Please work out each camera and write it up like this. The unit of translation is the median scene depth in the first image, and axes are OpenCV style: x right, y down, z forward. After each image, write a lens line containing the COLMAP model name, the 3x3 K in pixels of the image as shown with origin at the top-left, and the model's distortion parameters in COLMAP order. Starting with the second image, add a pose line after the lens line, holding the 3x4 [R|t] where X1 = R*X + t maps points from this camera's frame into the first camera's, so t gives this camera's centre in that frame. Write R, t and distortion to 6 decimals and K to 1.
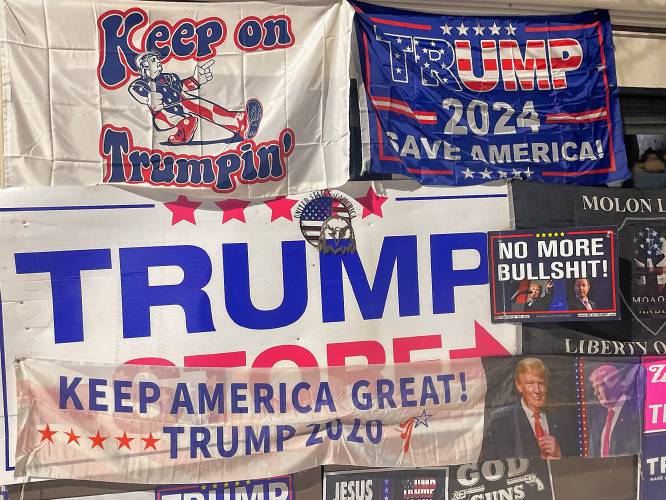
lens RADIAL K [[506.4, 0, 333.0], [0, 506.4, 250.0], [0, 0, 1]] dist [0.103252, -0.142766]
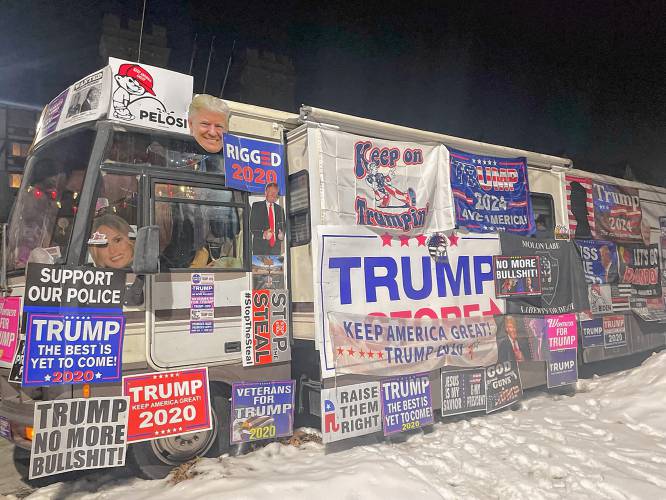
lens RADIAL K [[506.4, 0, 333.0], [0, 506.4, 250.0], [0, 0, 1]] dist [0.103252, -0.142766]
pose [[0.910980, 0.027856, 0.411509, -1.252657], [0.012604, 0.995371, -0.095282, 0.144712], [-0.412258, 0.091987, 0.906411, -0.693534]]
